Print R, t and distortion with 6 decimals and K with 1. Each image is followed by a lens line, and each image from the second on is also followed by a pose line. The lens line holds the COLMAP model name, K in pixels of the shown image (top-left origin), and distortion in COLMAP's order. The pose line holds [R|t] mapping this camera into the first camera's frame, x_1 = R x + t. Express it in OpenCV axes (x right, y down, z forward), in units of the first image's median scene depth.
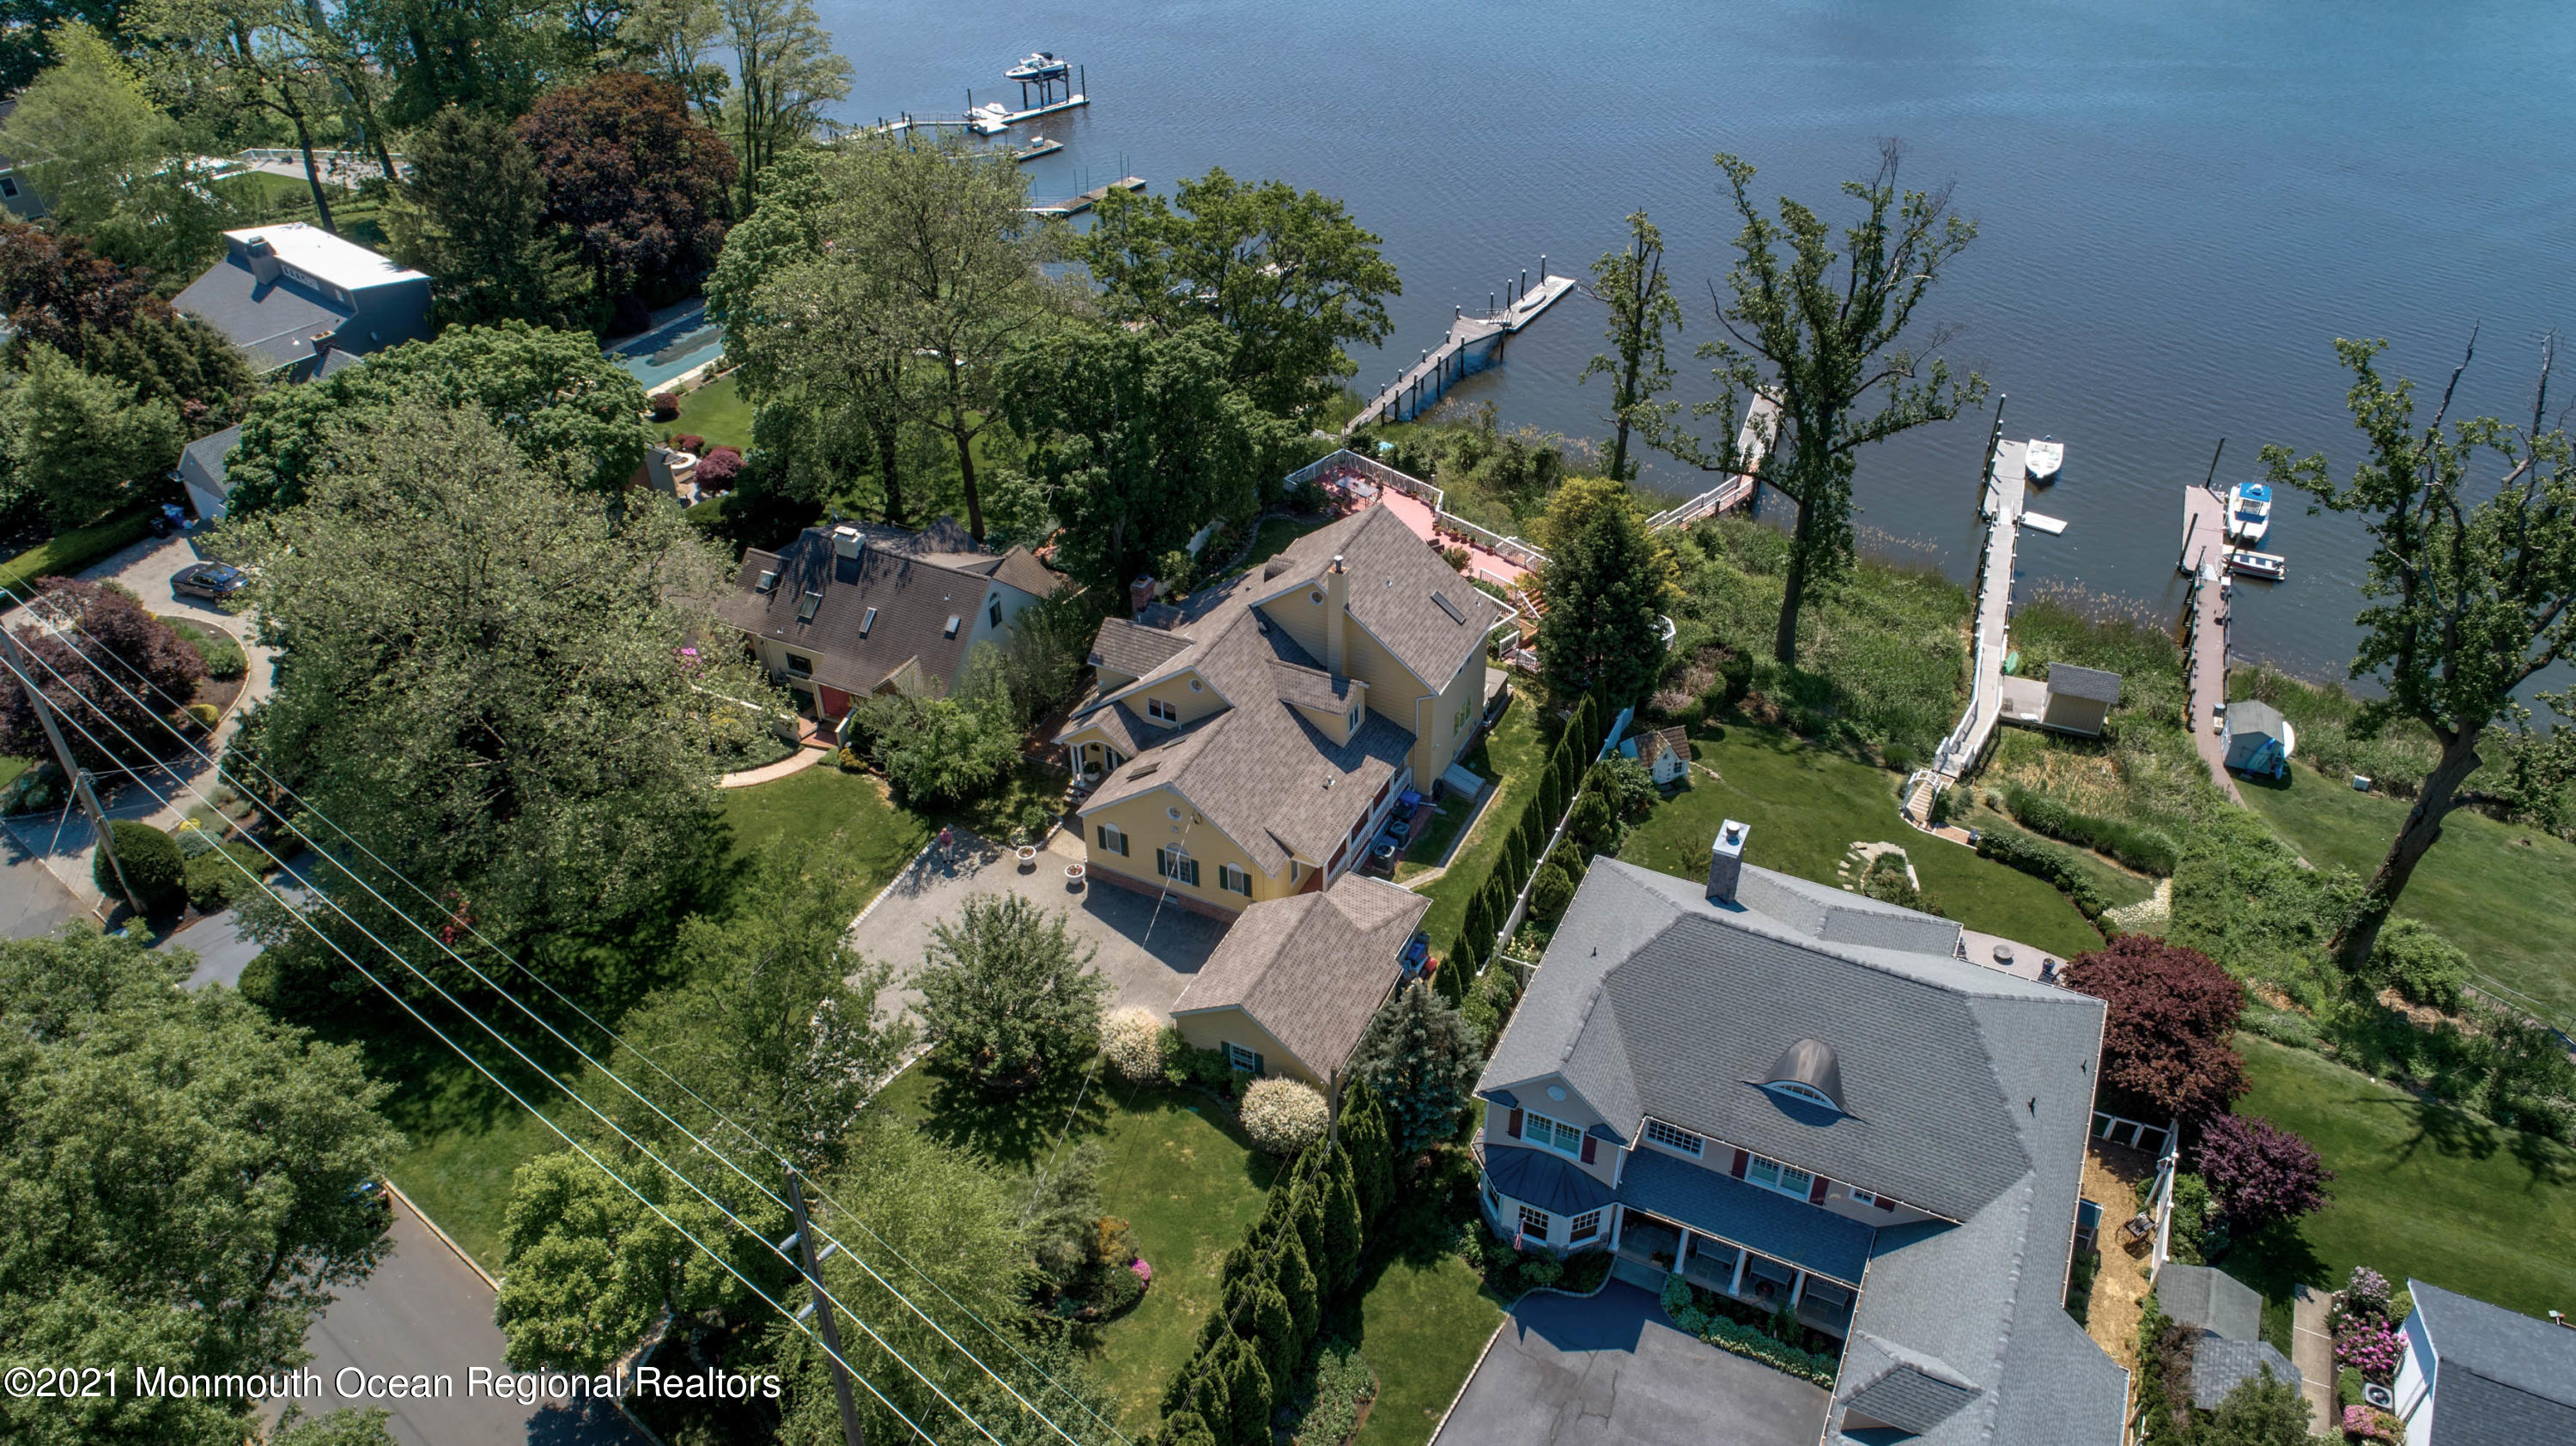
lens RADIAL K [[1735.2, 0, 1288.0], [0, 1735.2, 723.0], [0, 0, 1]] dist [-0.011996, 0.006150]
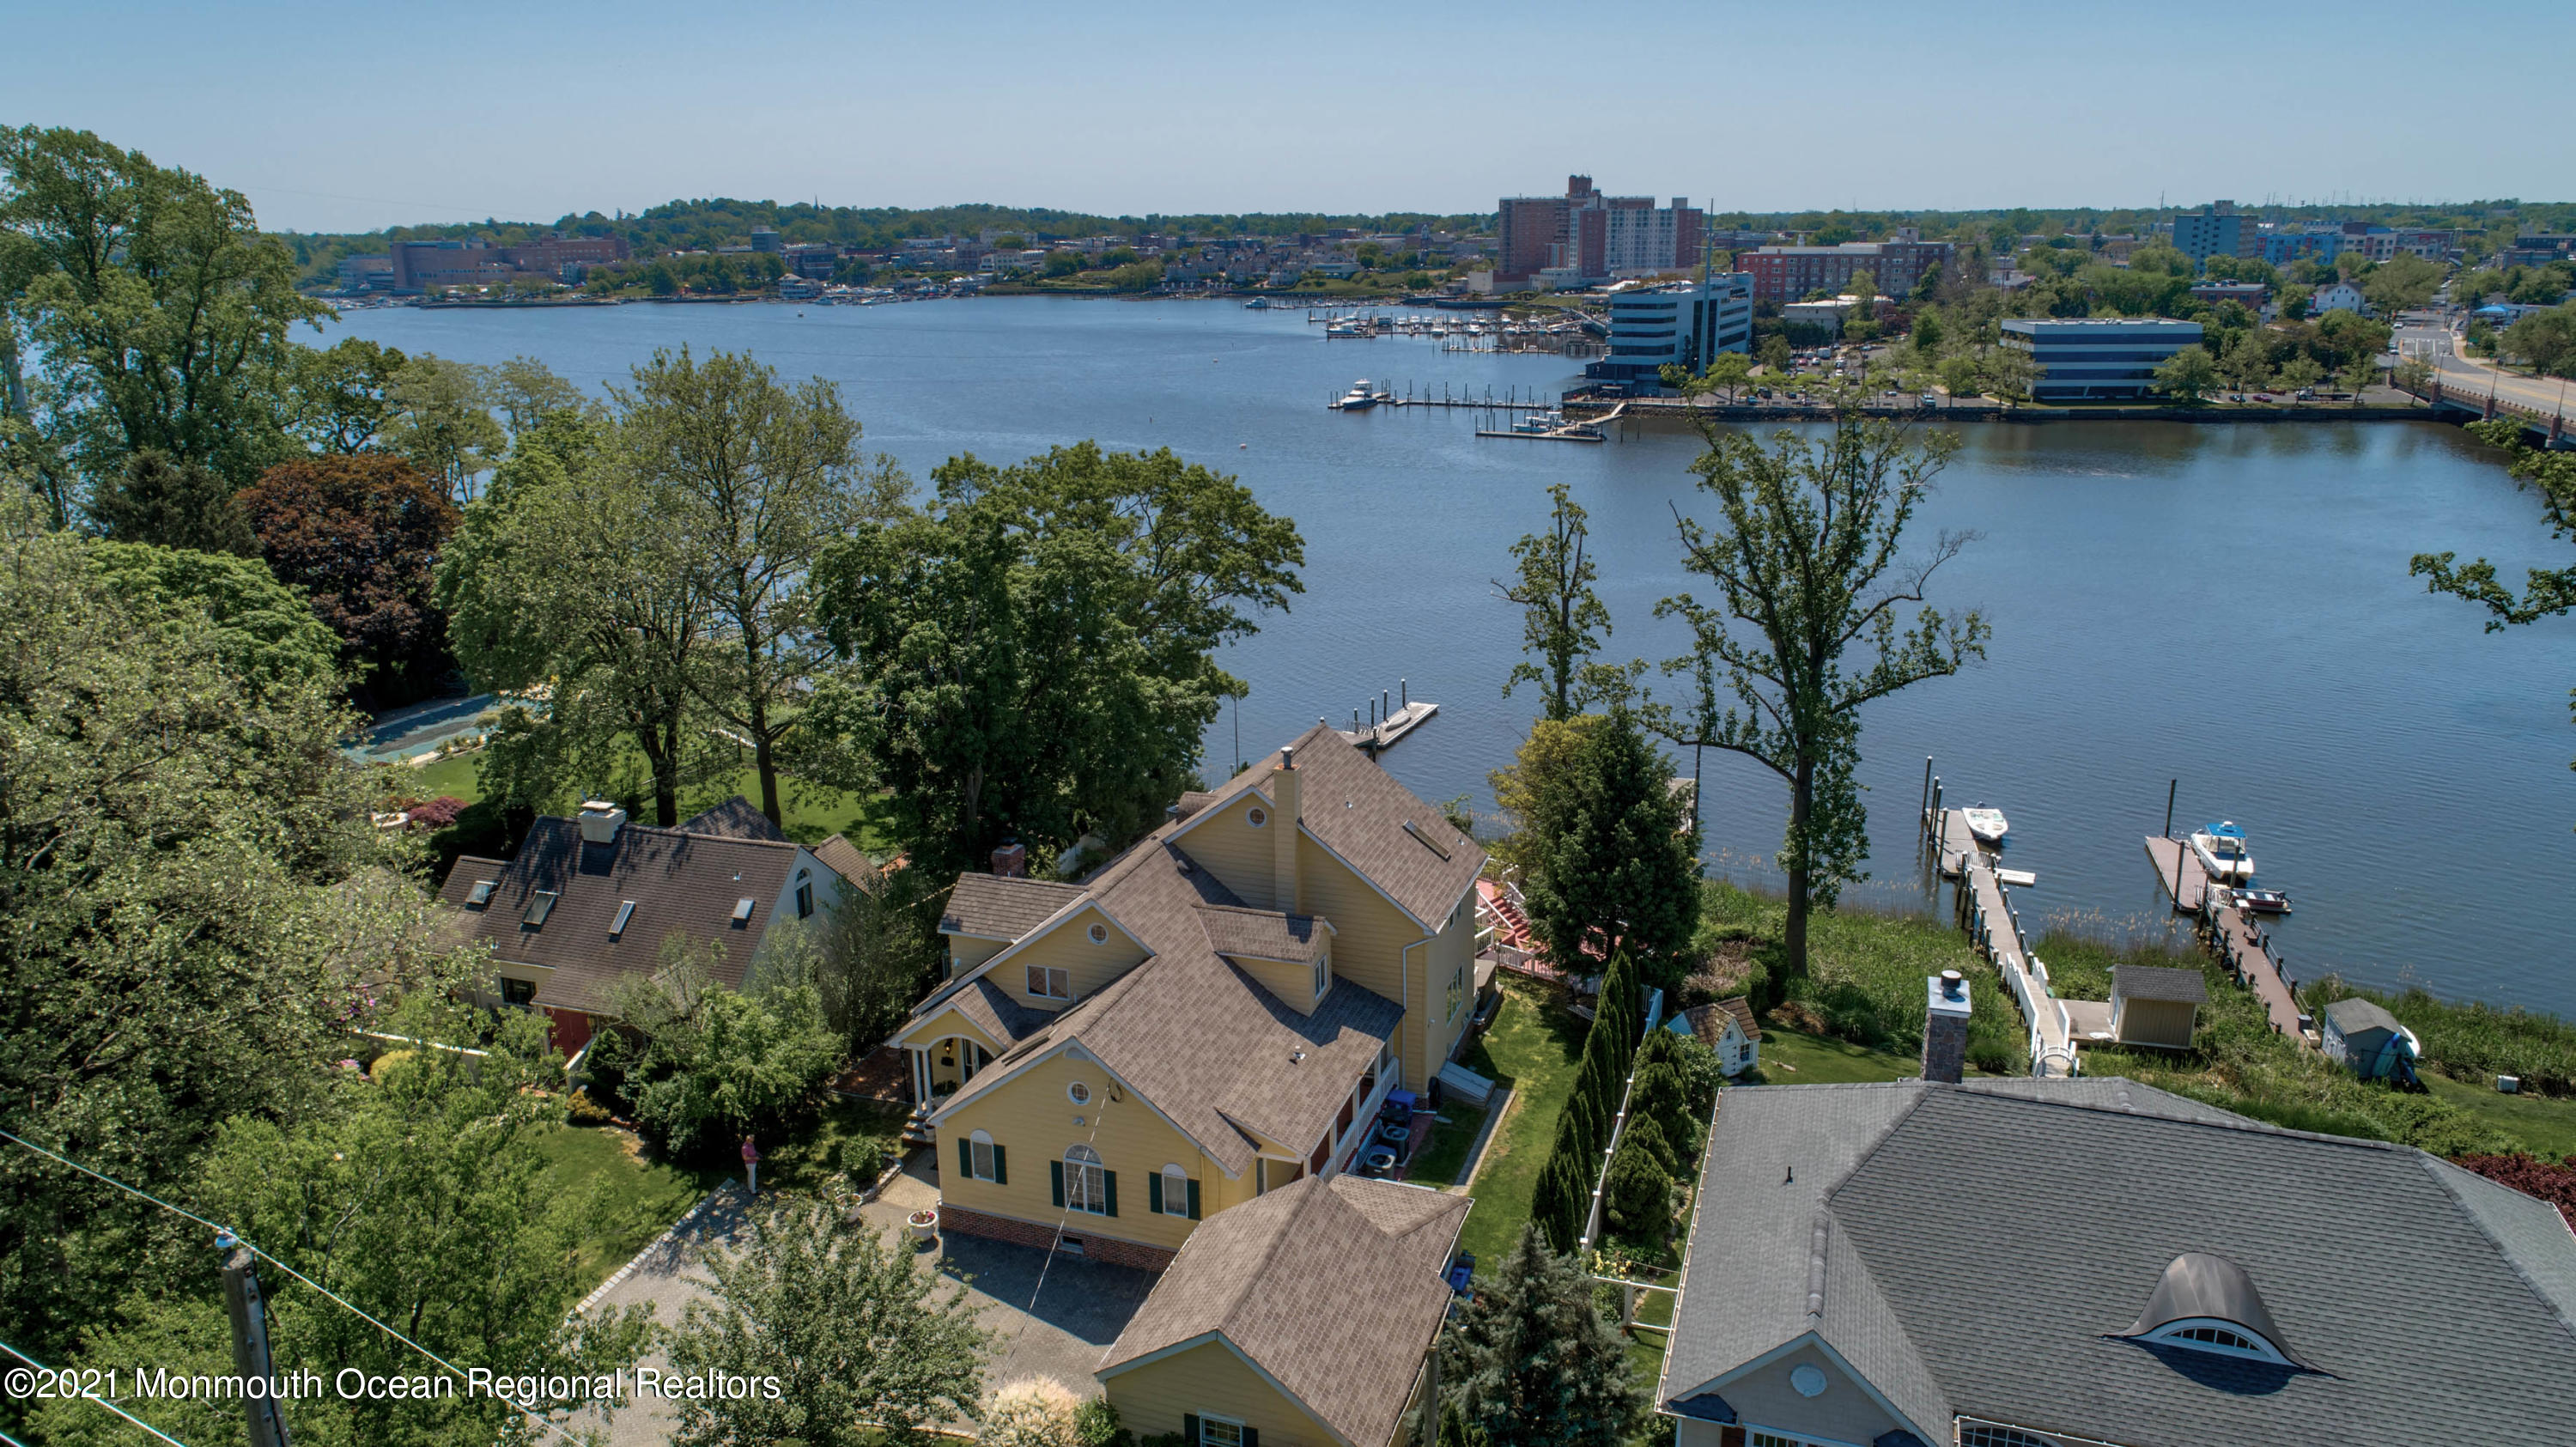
lens RADIAL K [[1735.3, 0, 1288.0], [0, 1735.3, 723.5], [0, 0, 1]] dist [-0.011996, 0.006150]
pose [[0.992209, -0.034130, 0.119816, -0.055728], [0.073514, 0.936852, -0.341912, 0.139911], [-0.100580, 0.348056, 0.932063, 0.295575]]
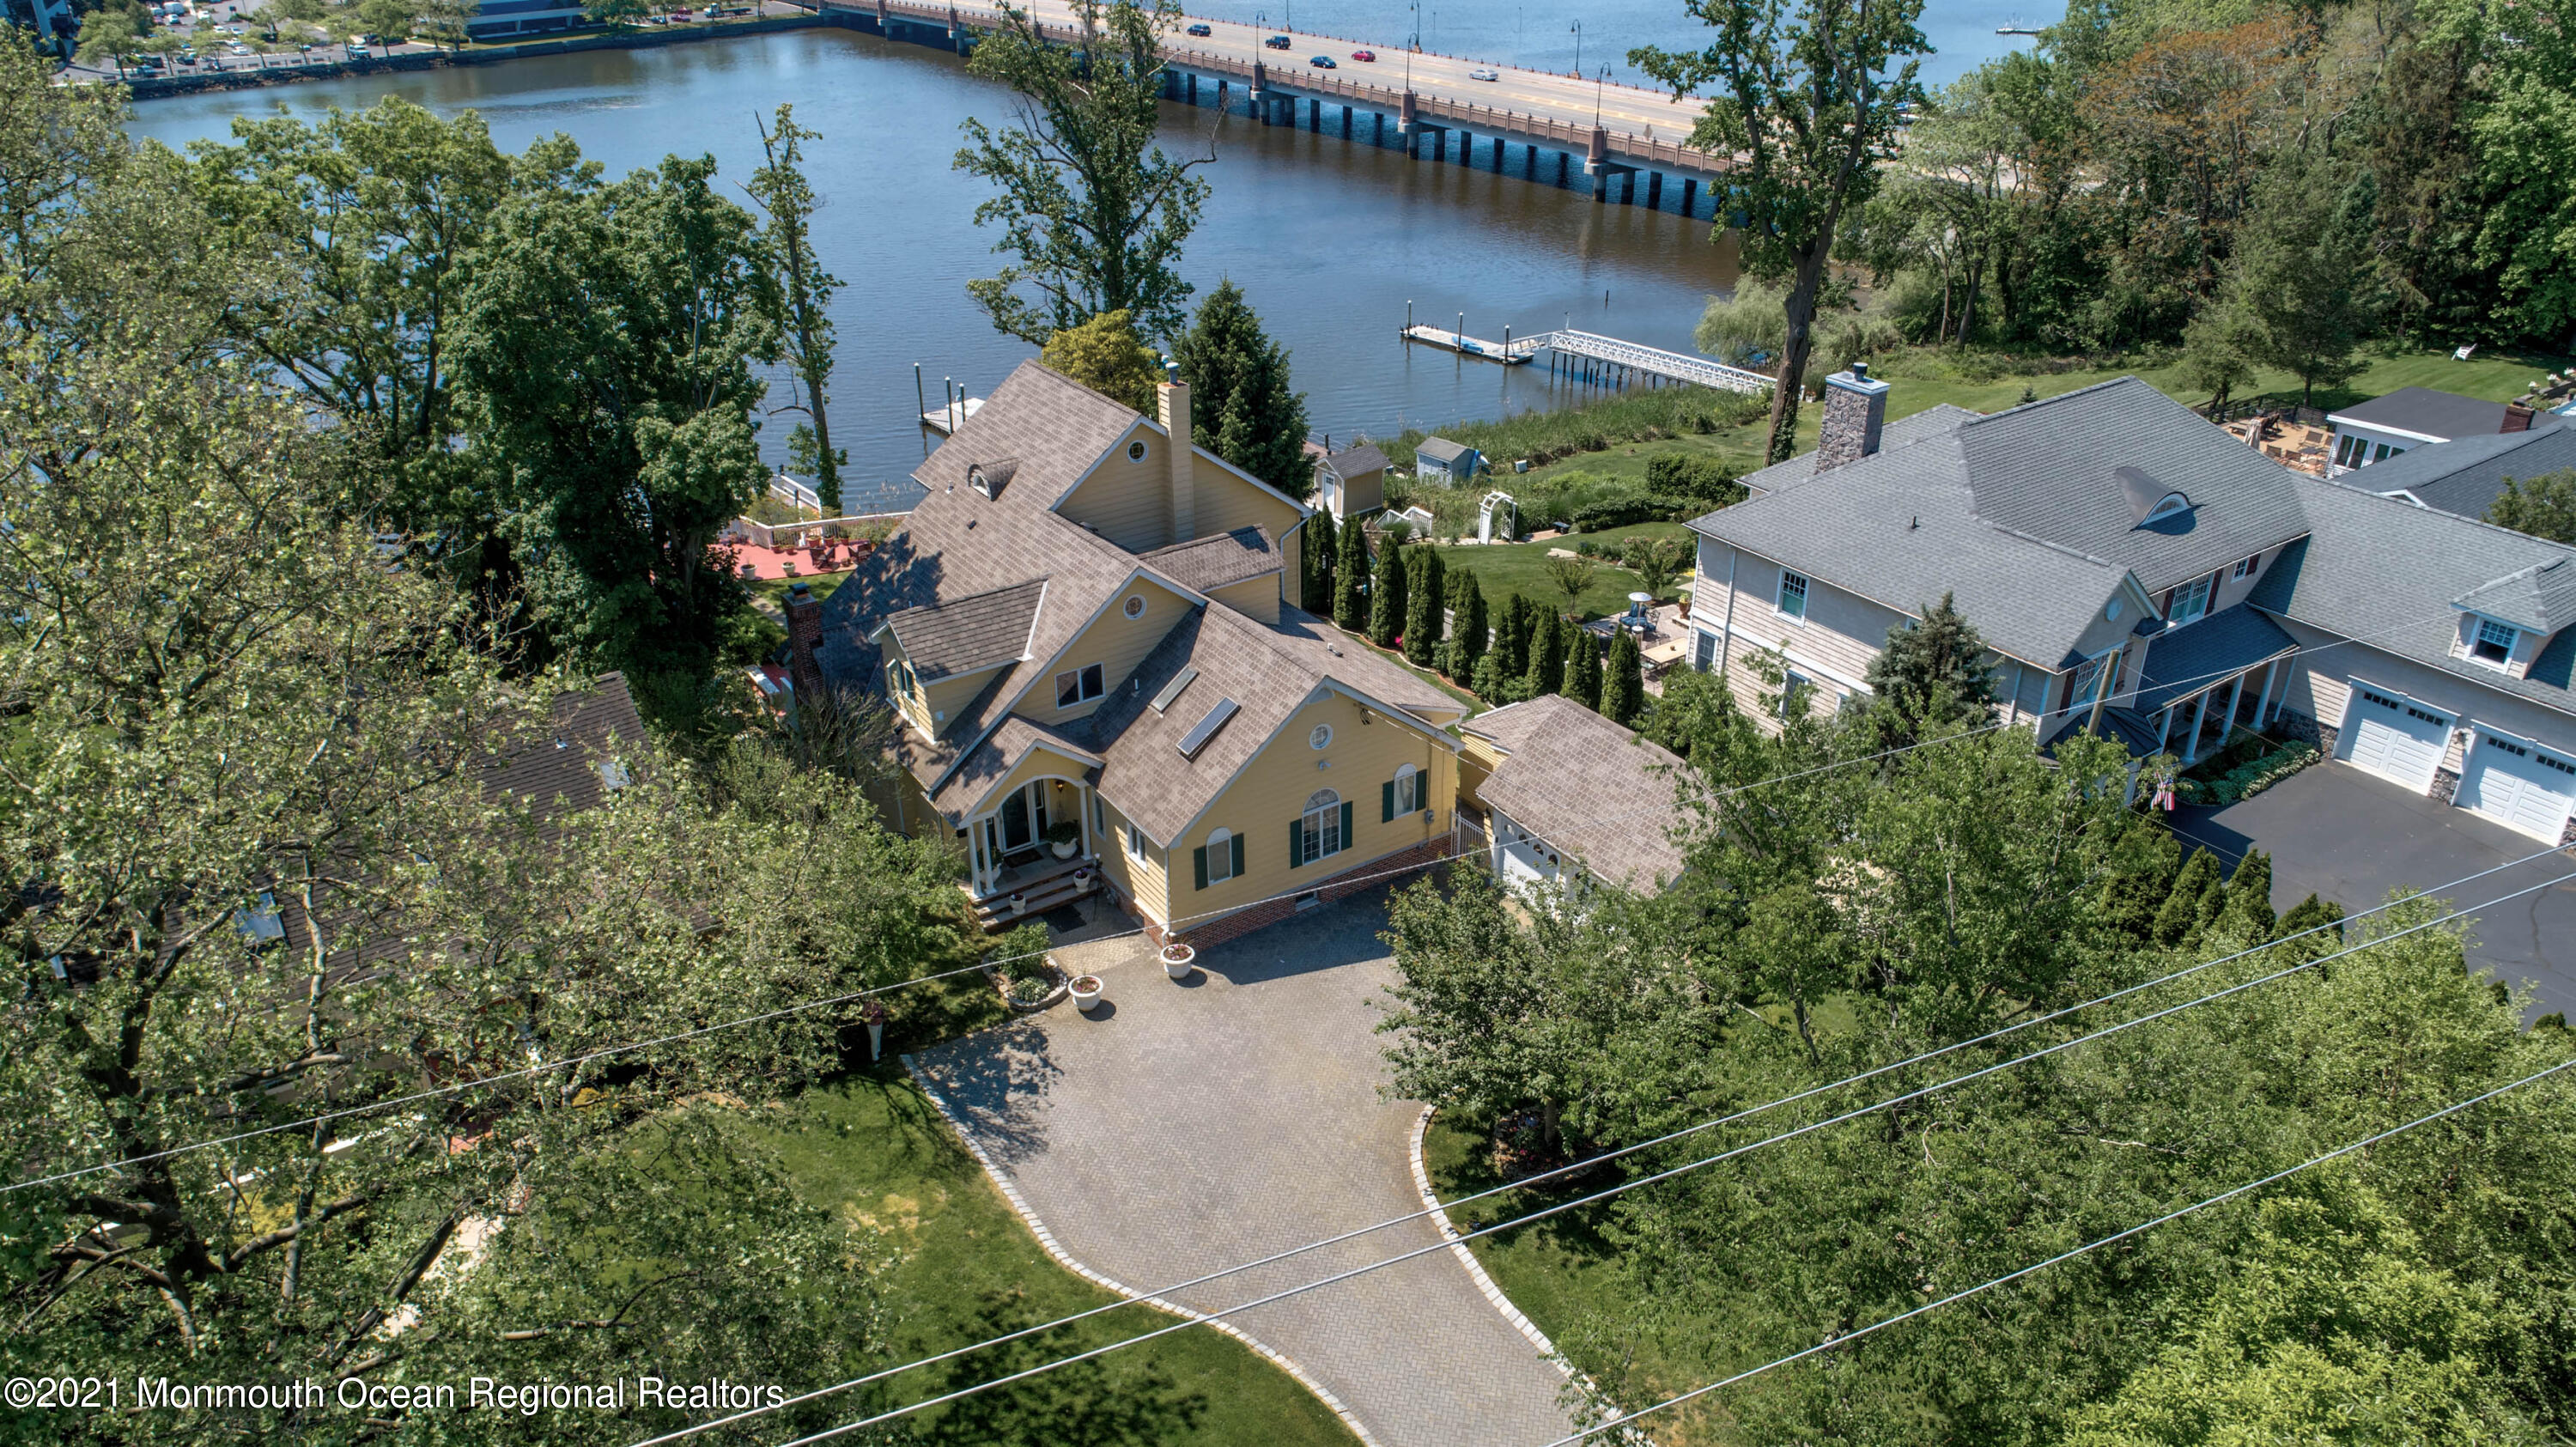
lens RADIAL K [[1735.3, 0, 1288.0], [0, 1735.3, 723.5], [0, 0, 1]] dist [-0.011996, 0.006150]
pose [[0.496996, -0.392967, 0.773675, -0.509435], [0.516913, 0.850203, 0.099781, -0.019461], [-0.696991, 0.350332, 0.625677, 0.562388]]
